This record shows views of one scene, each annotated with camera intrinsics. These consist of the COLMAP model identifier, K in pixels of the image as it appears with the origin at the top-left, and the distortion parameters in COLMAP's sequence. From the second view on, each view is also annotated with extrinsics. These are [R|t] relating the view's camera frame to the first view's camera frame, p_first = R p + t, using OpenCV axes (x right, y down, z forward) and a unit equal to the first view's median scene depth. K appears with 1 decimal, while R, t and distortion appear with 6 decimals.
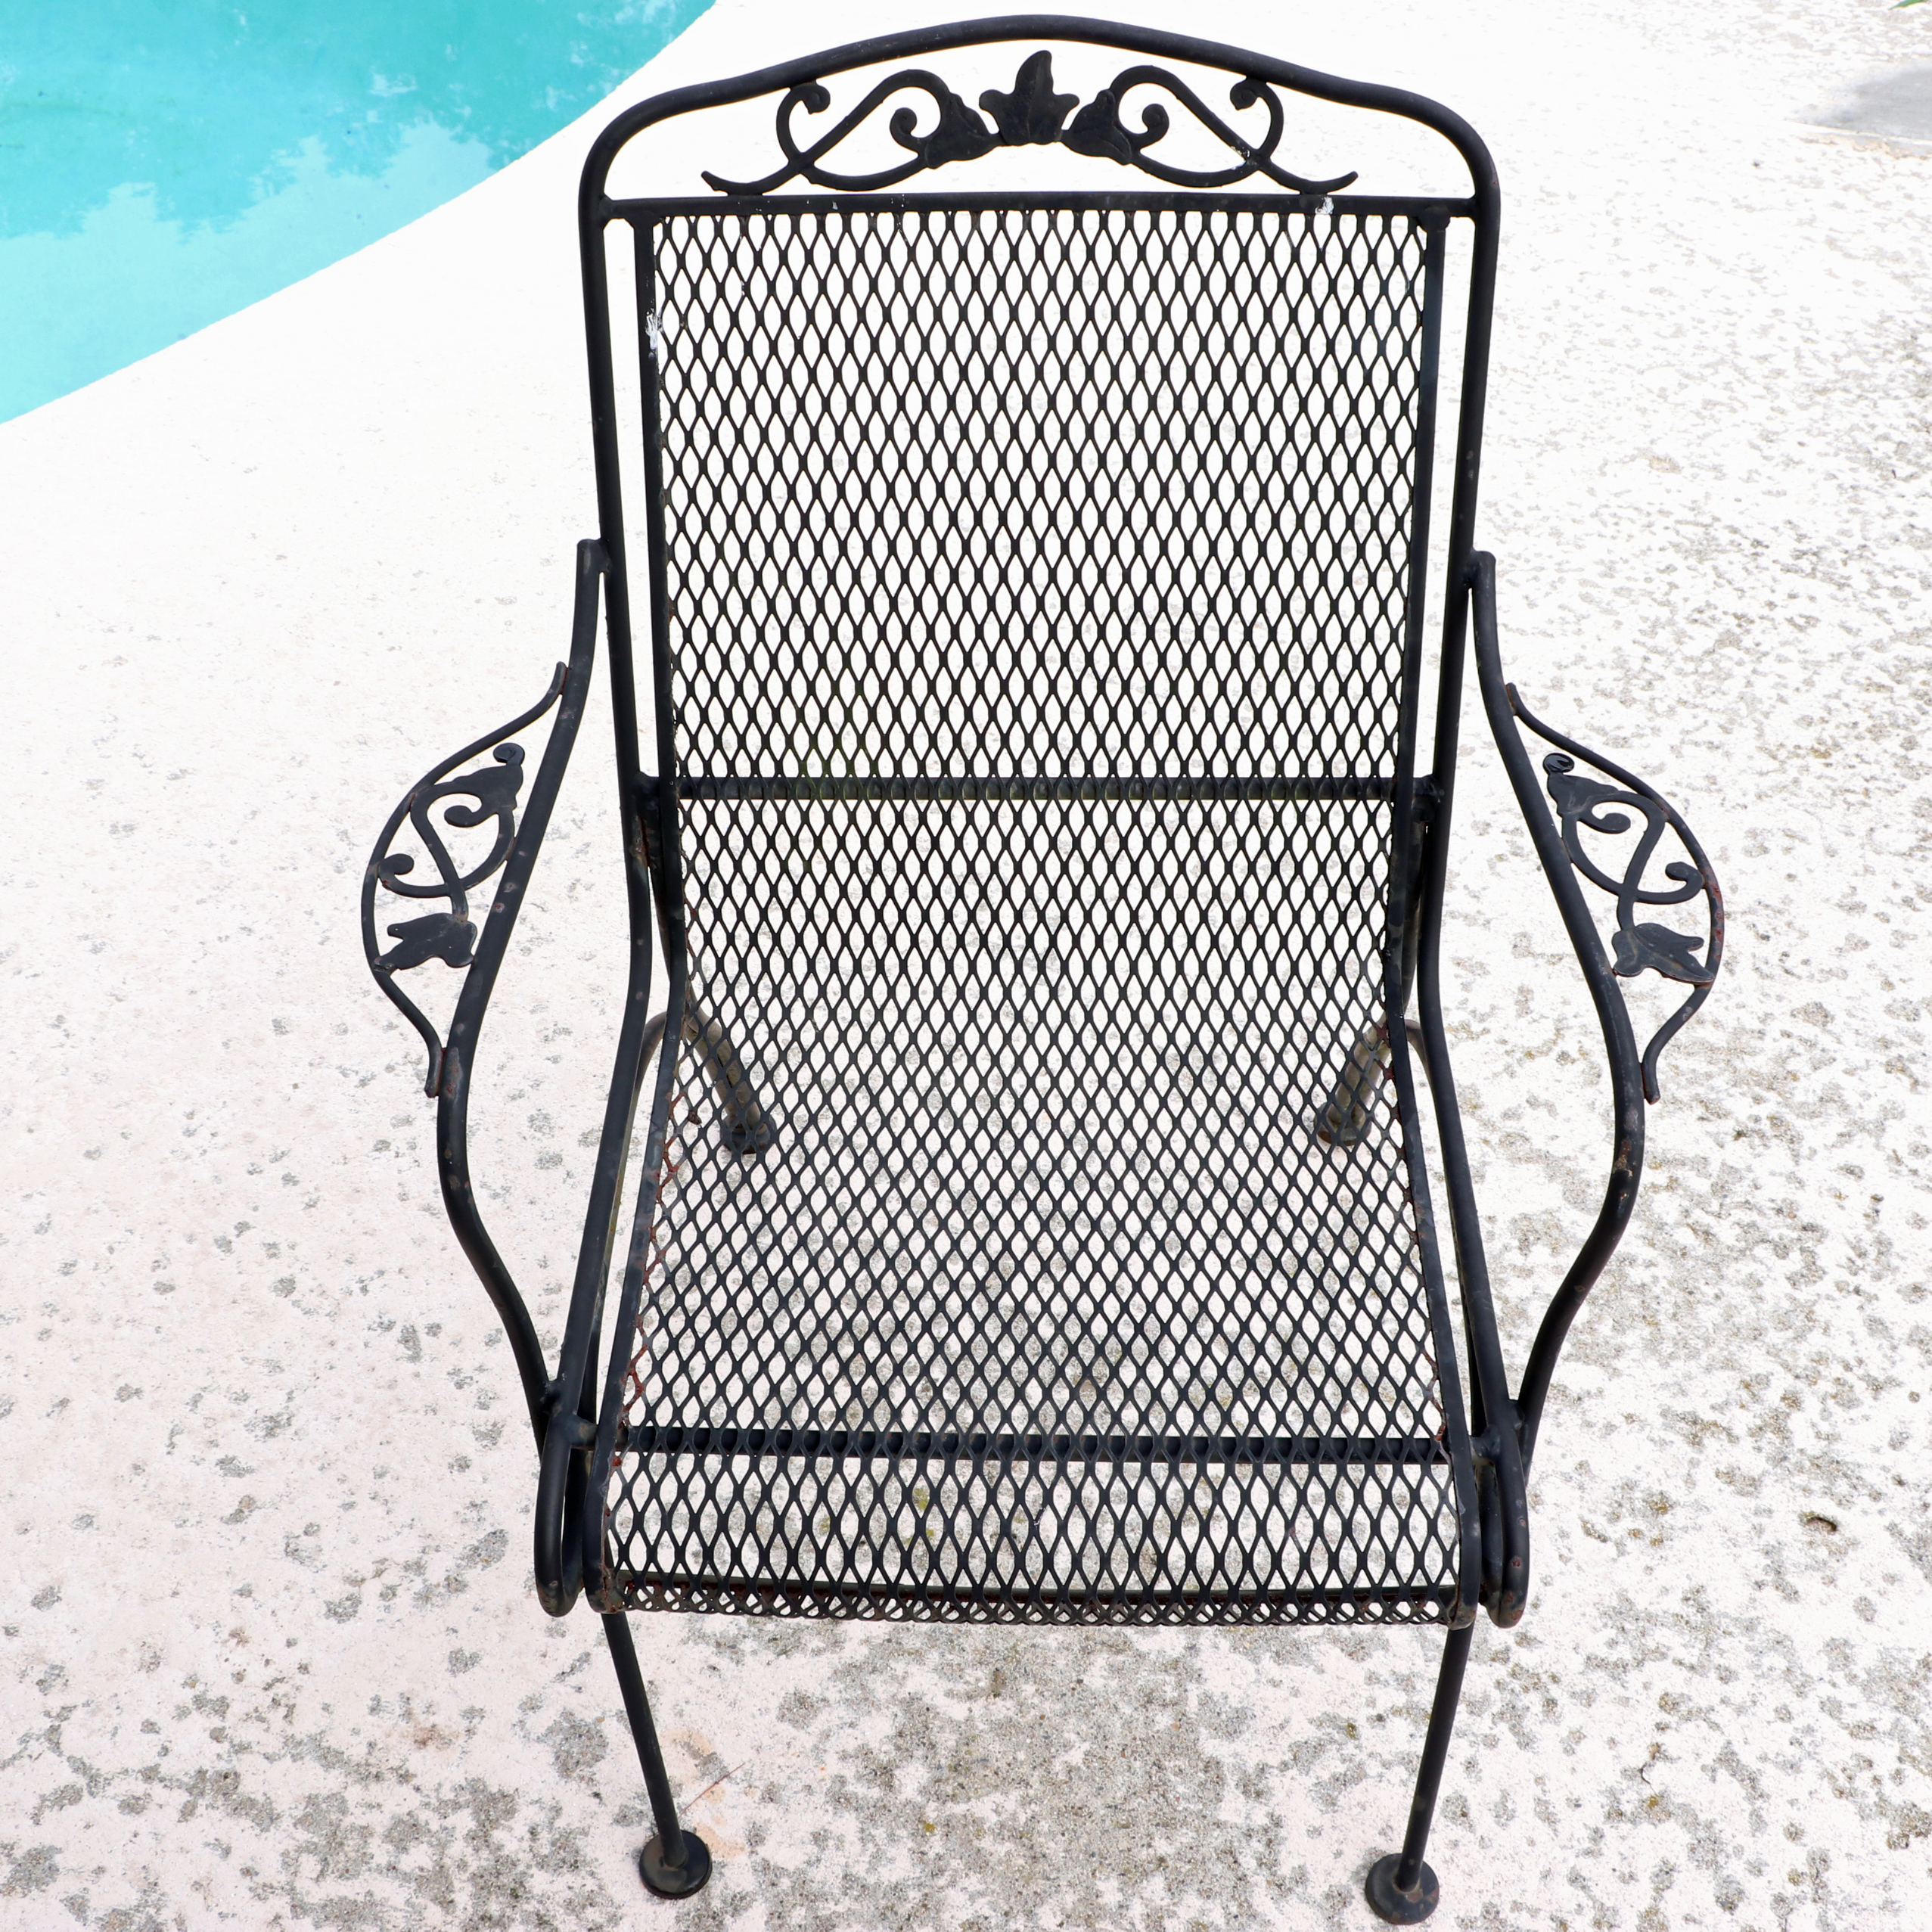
lens RADIAL K [[2155.2, 0, 967.9], [0, 2155.2, 967.5], [0, 0, 1]] dist [-0.100907, 0.000000]
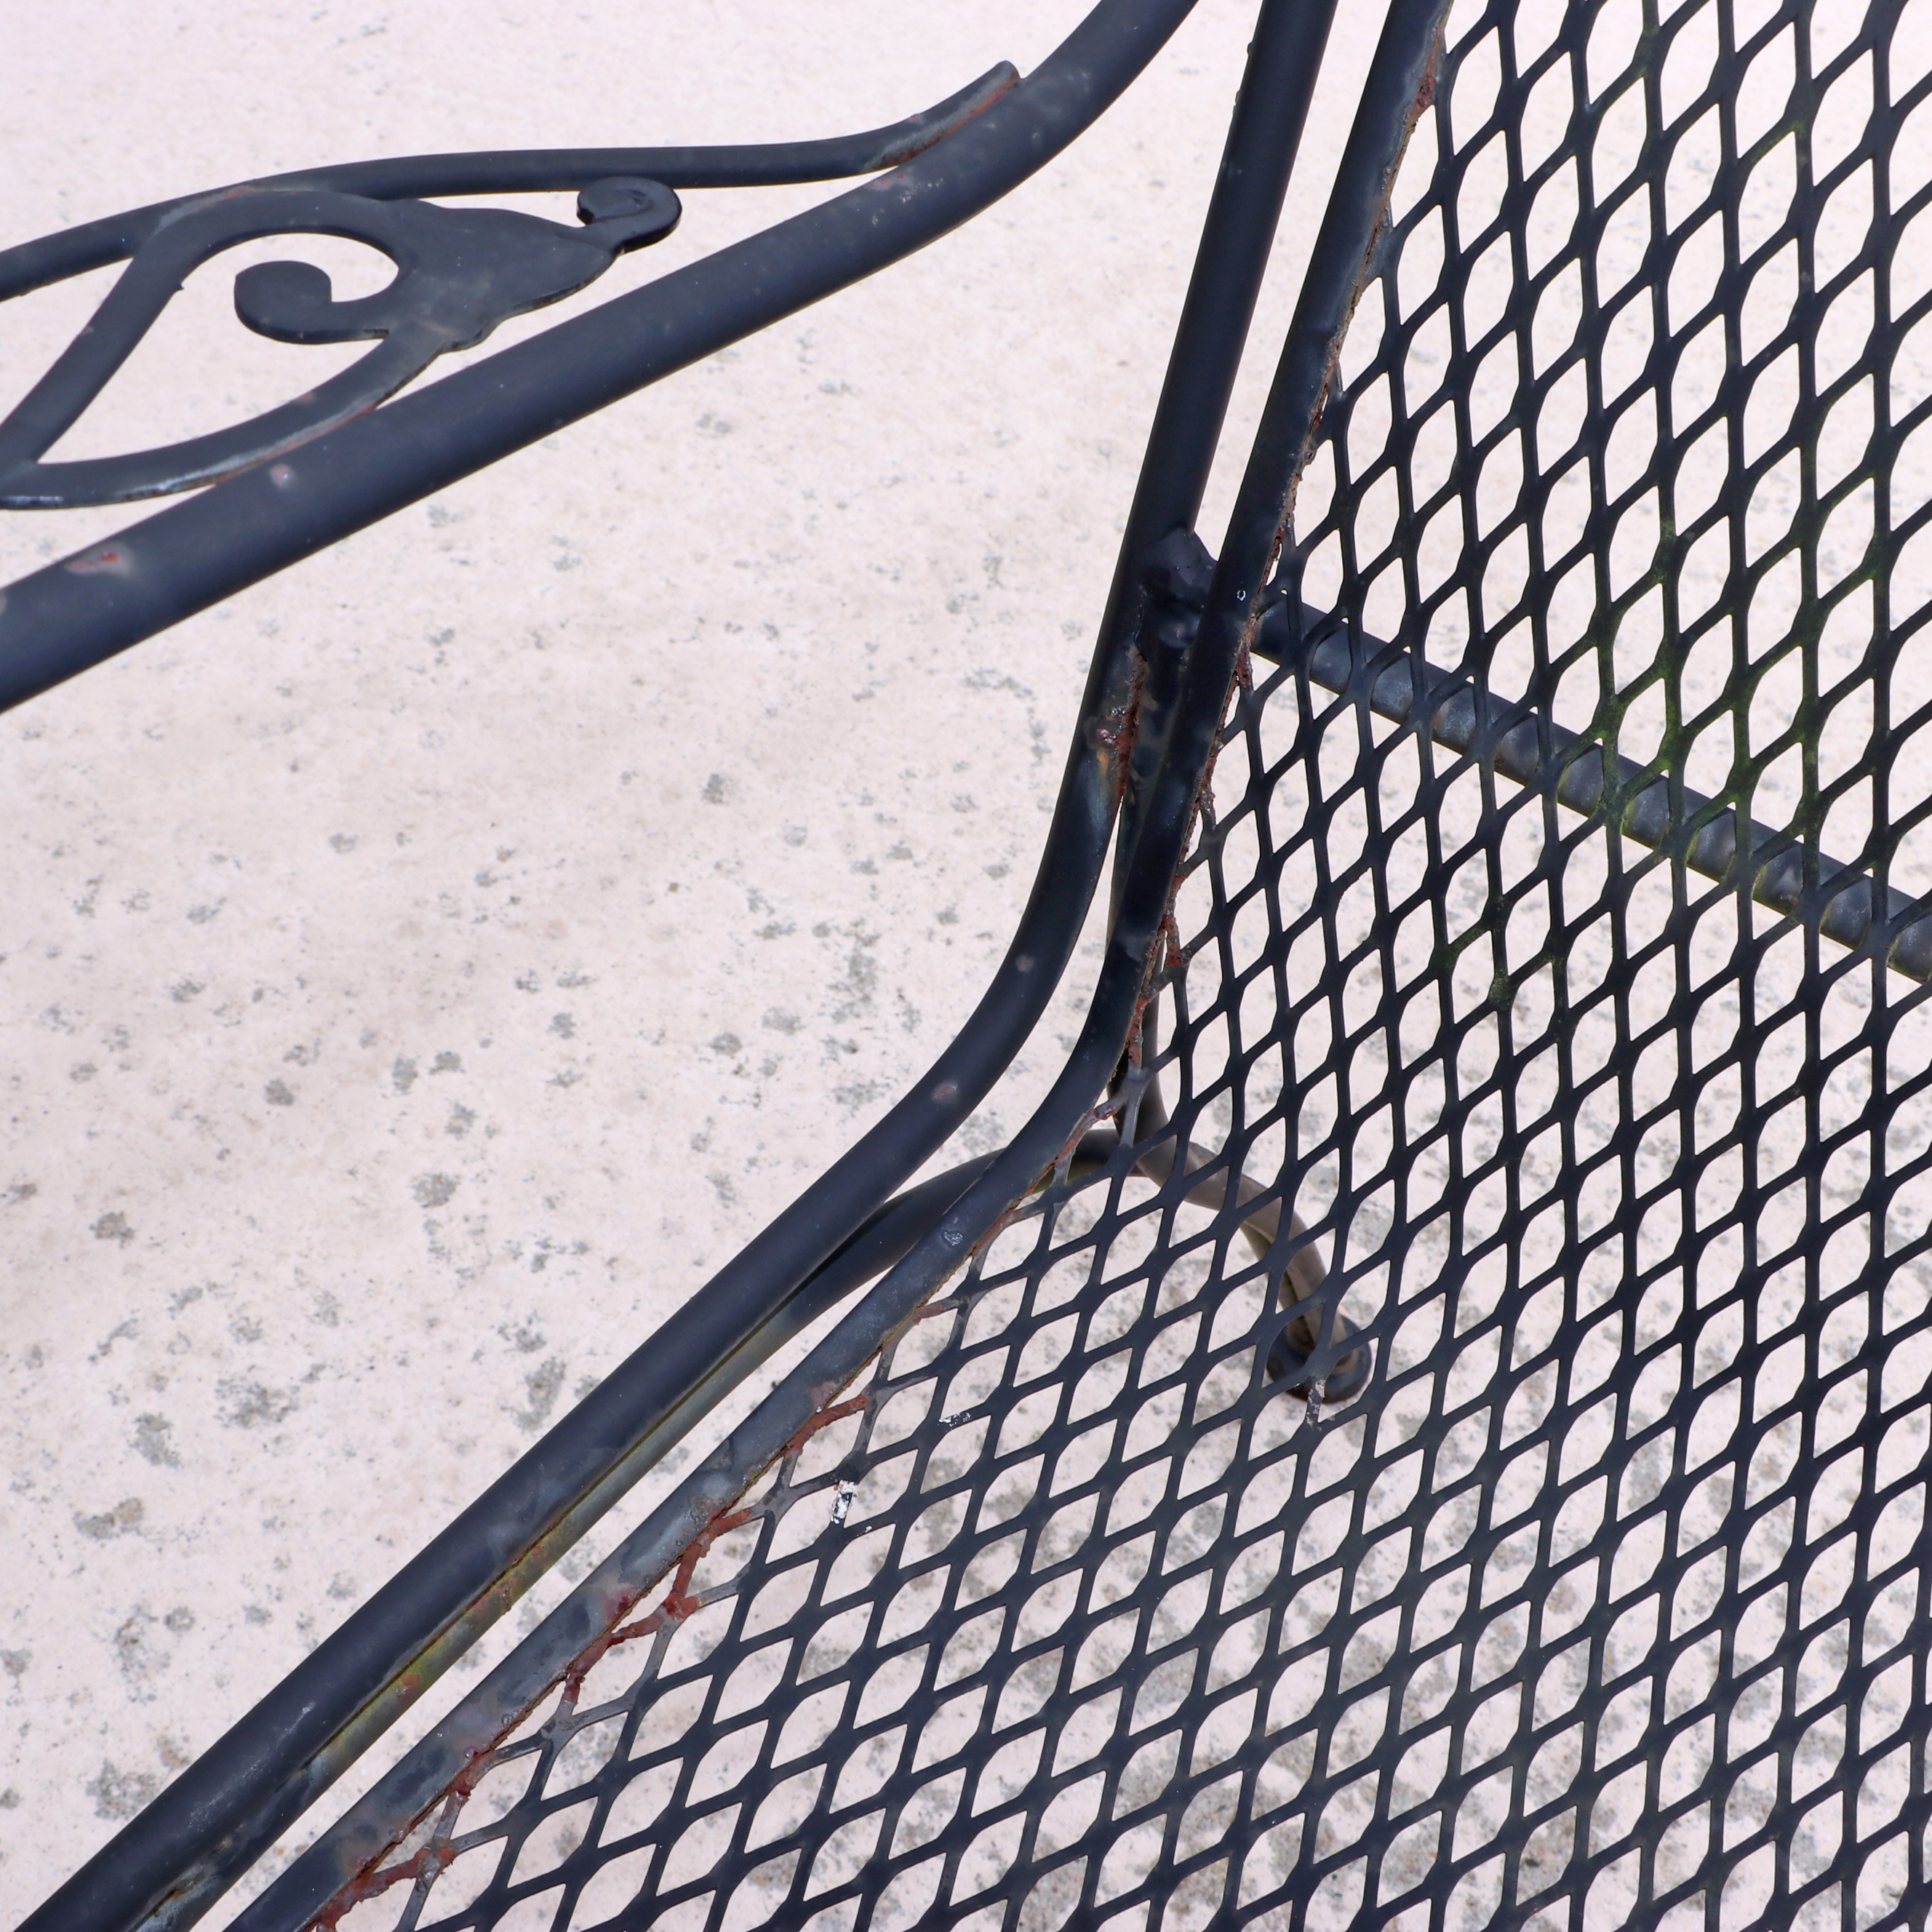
lens RADIAL K [[2155.2, 0, 967.6], [0, 2155.2, 961.6], [0, 0, 1]] dist [-0.100907, 0.000000]
pose [[0.816490, 0.448256, -0.363884, -0.016052], [-0.431029, 0.892574, 0.132381, -0.046323], [0.384134, 0.048757, 0.921989, 0.510059]]
